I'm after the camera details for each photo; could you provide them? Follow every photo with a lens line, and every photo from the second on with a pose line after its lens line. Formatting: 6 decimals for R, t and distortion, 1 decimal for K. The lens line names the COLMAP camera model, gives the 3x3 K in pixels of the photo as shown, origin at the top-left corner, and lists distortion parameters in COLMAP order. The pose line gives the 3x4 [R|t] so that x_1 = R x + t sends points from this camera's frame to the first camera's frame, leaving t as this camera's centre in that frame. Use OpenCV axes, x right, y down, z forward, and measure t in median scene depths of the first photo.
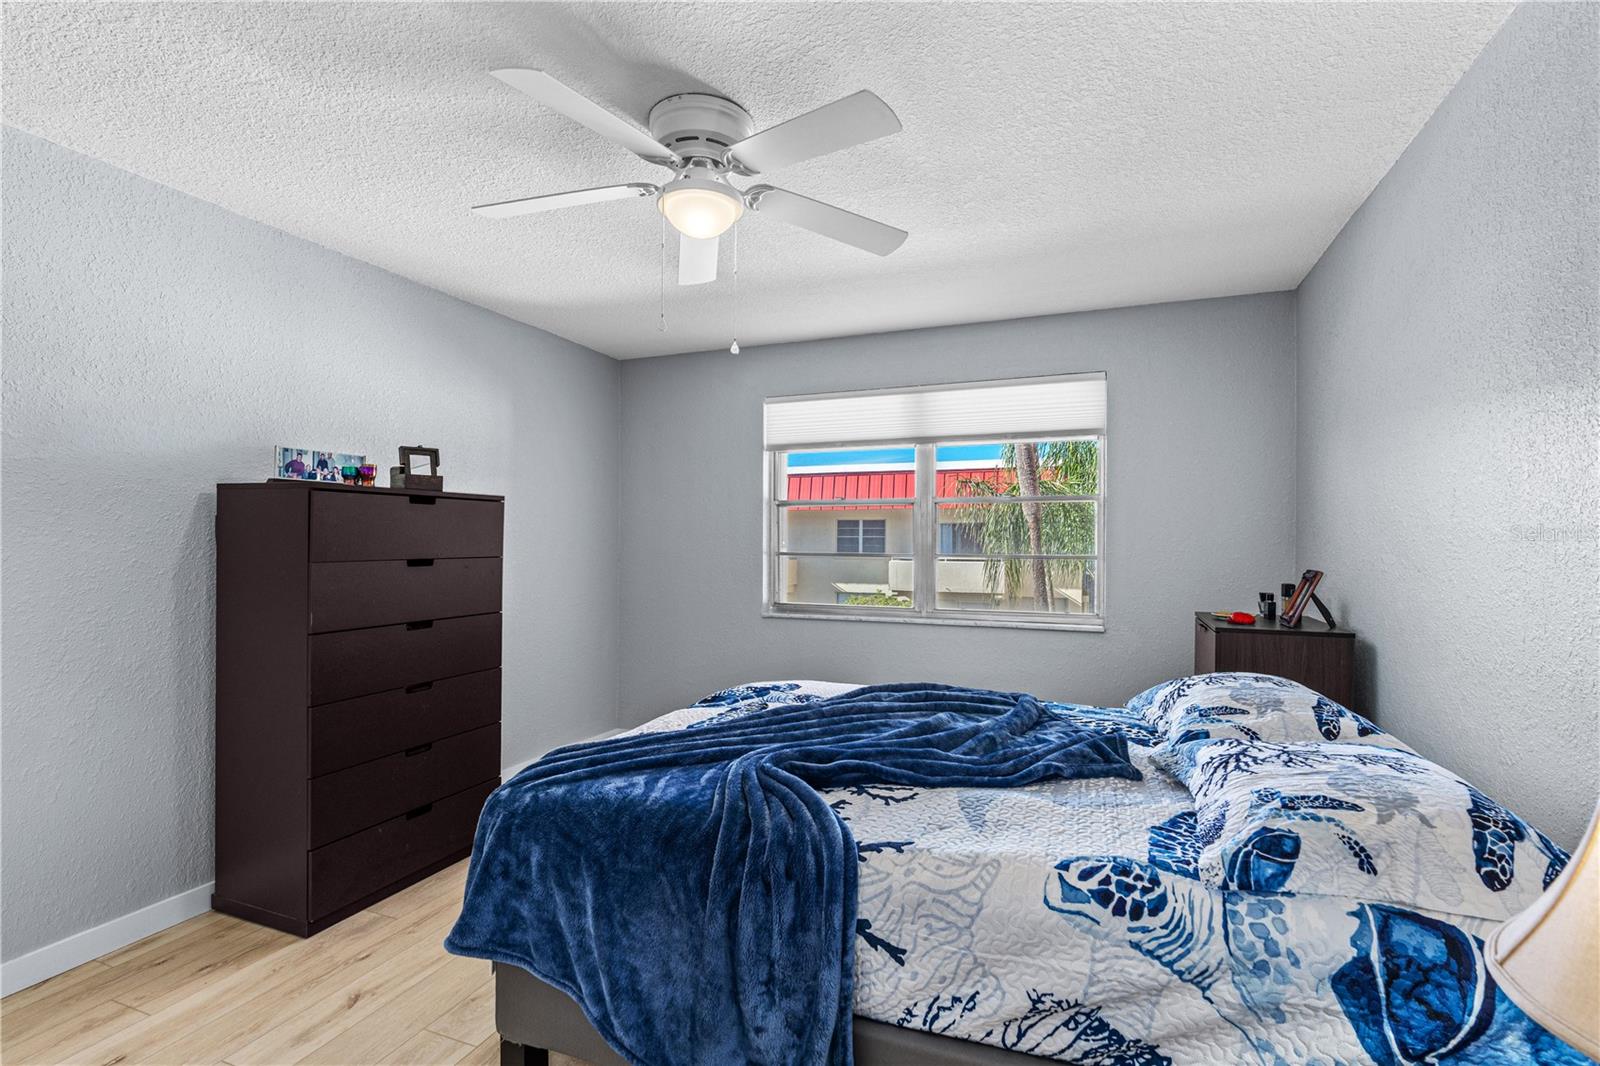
lens RADIAL K [[720.9, 0, 808.7], [0, 720.9, 536.6], [0, 0, 1]] dist [-0.010289, 0.004693]
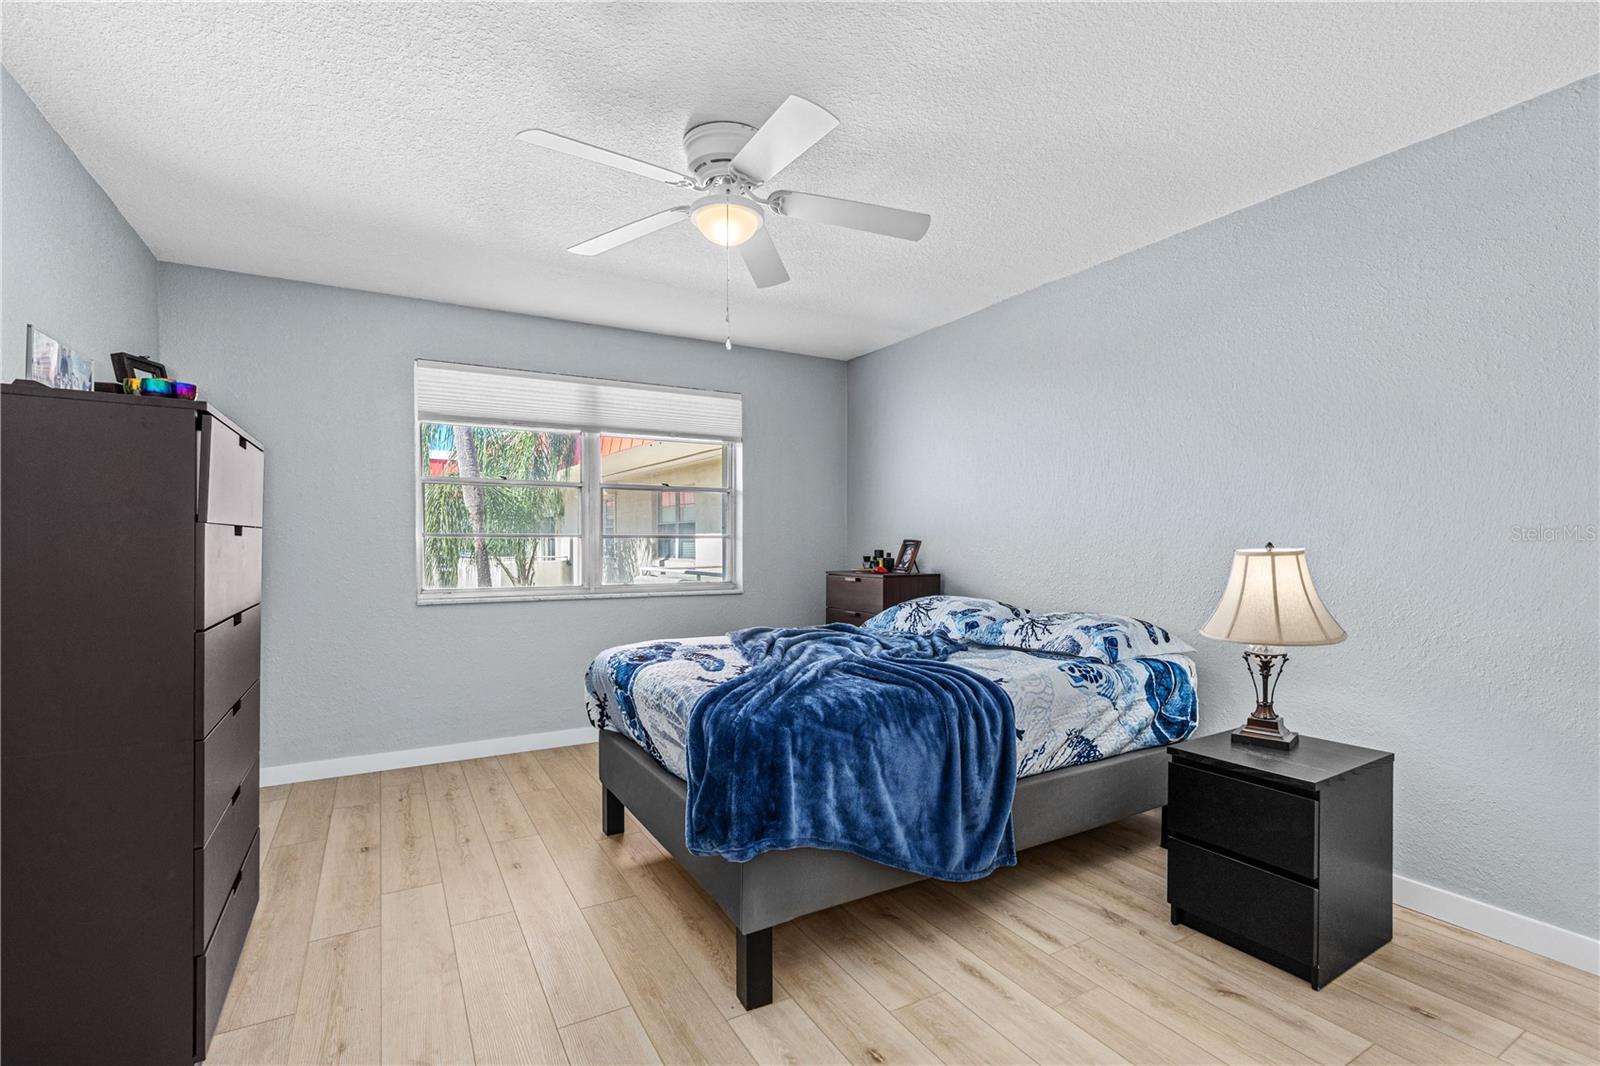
lens RADIAL K [[720.9, 0, 808.7], [0, 720.9, 536.6], [0, 0, 1]] dist [-0.010289, 0.004693]
pose [[0.627643, 0.004818, 0.778487, -1.635694], [-0.007231, 0.999974, -0.000359, 0.088438], [-0.778468, -0.005404, 0.627661, 0.283646]]
